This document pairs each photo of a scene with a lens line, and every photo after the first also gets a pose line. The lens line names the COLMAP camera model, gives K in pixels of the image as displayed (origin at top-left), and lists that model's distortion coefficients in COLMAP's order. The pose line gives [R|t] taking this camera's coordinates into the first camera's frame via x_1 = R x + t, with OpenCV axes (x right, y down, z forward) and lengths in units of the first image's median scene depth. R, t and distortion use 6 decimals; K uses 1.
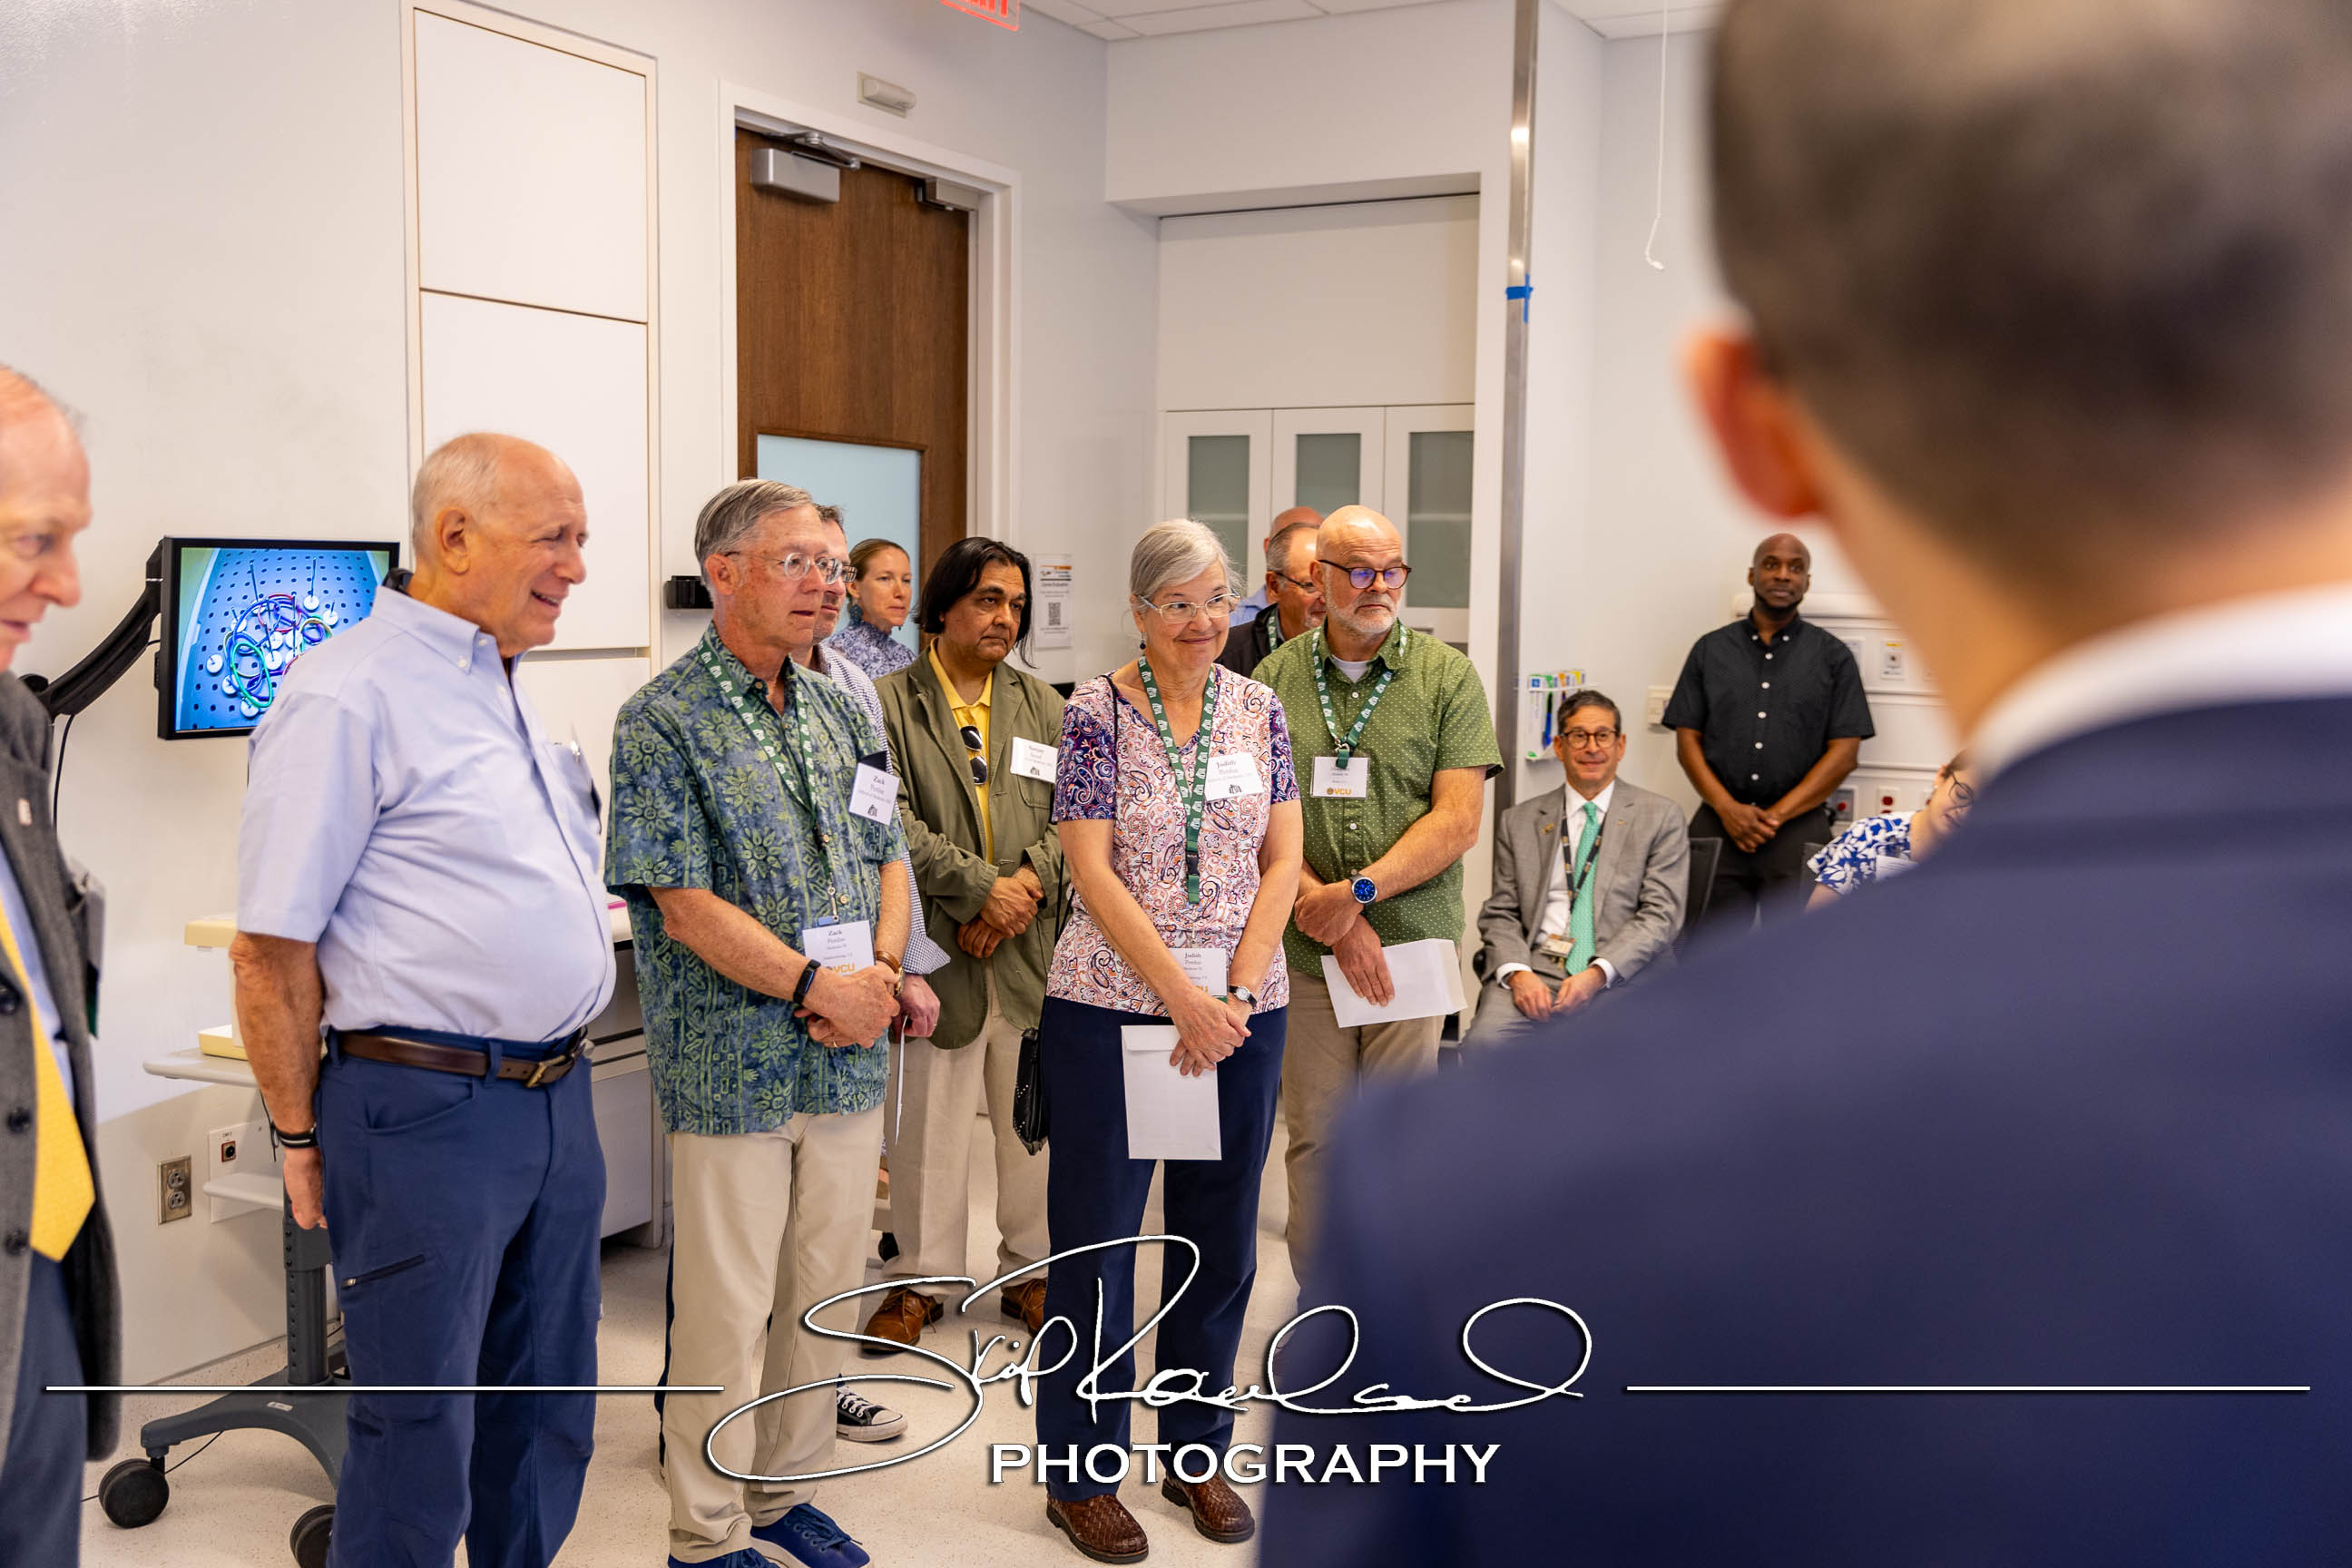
lens RADIAL K [[2288.0, 0, 1165.9], [0, 2288.0, 797.4], [0, 0, 1]] dist [-0.017009, 0.000000]
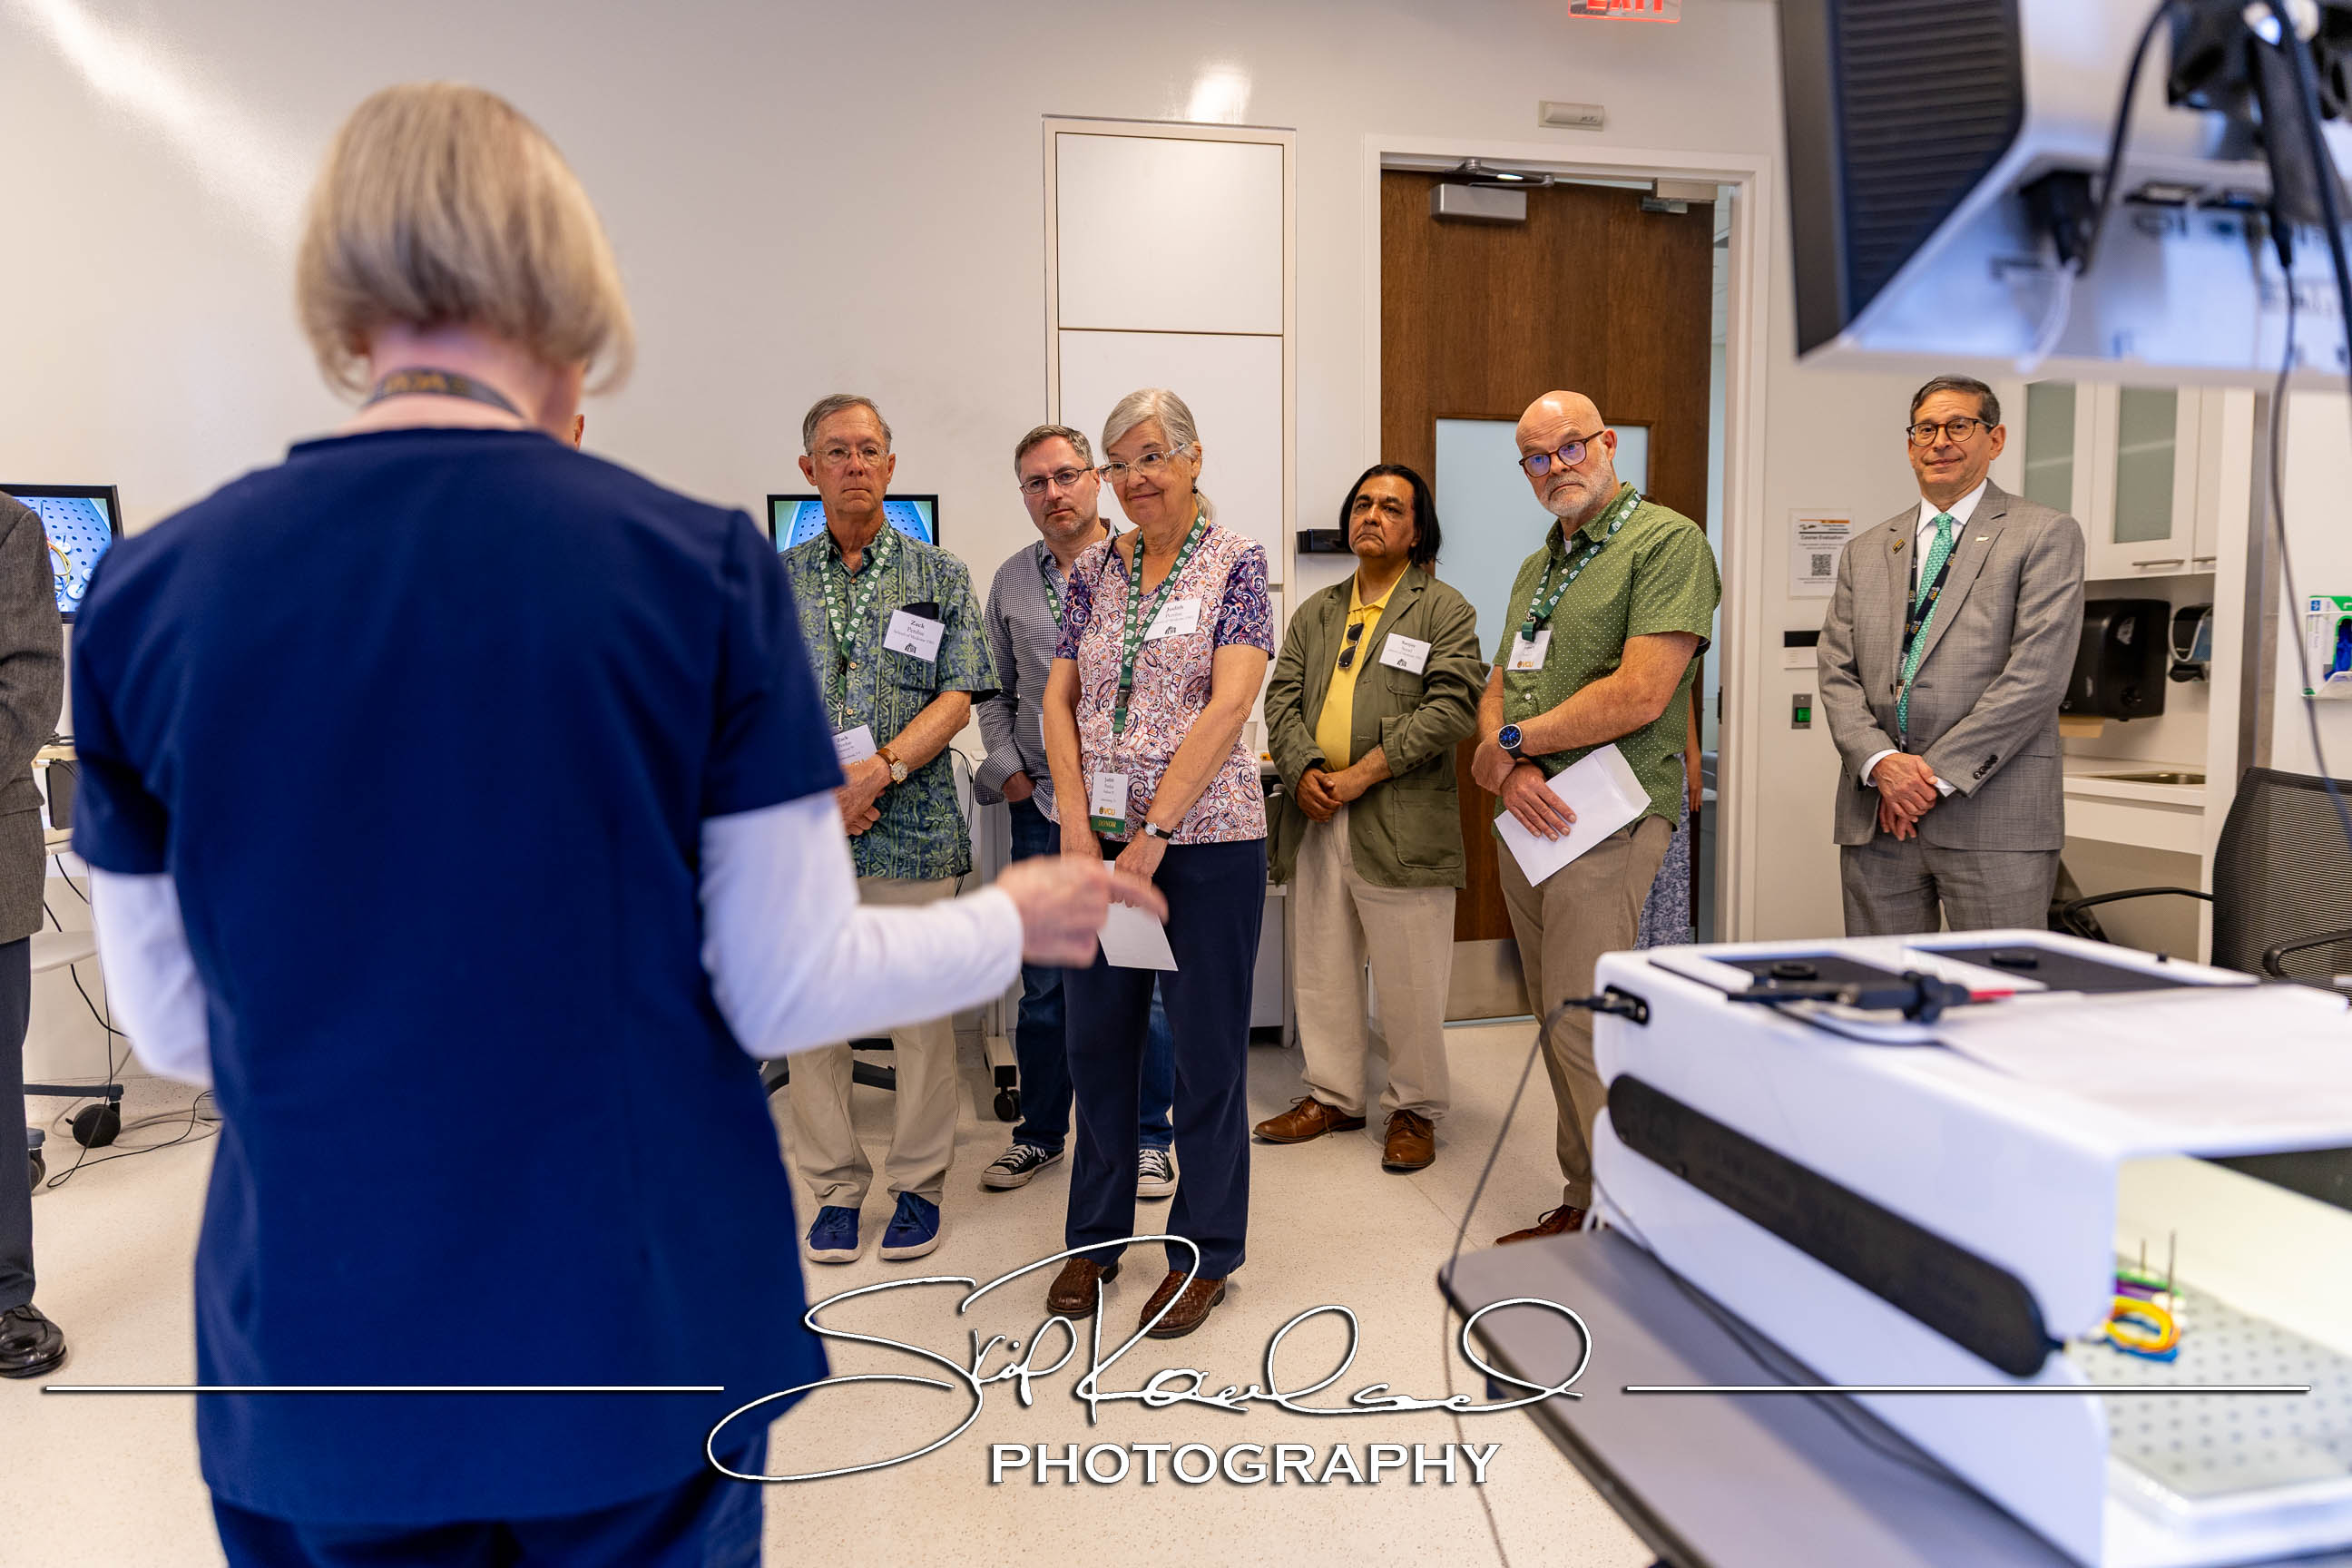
lens RADIAL K [[1595.3, 0, 1265.8], [0, 1595.3, 803.2], [0, 0, 1]] dist [0.014442, -0.004890]
pose [[0.650519, 0.045774, -0.758110, 0.598976], [-0.055151, 0.998394, 0.012957, 0.061489], [0.757485, 0.033382, 0.651998, 0.513081]]
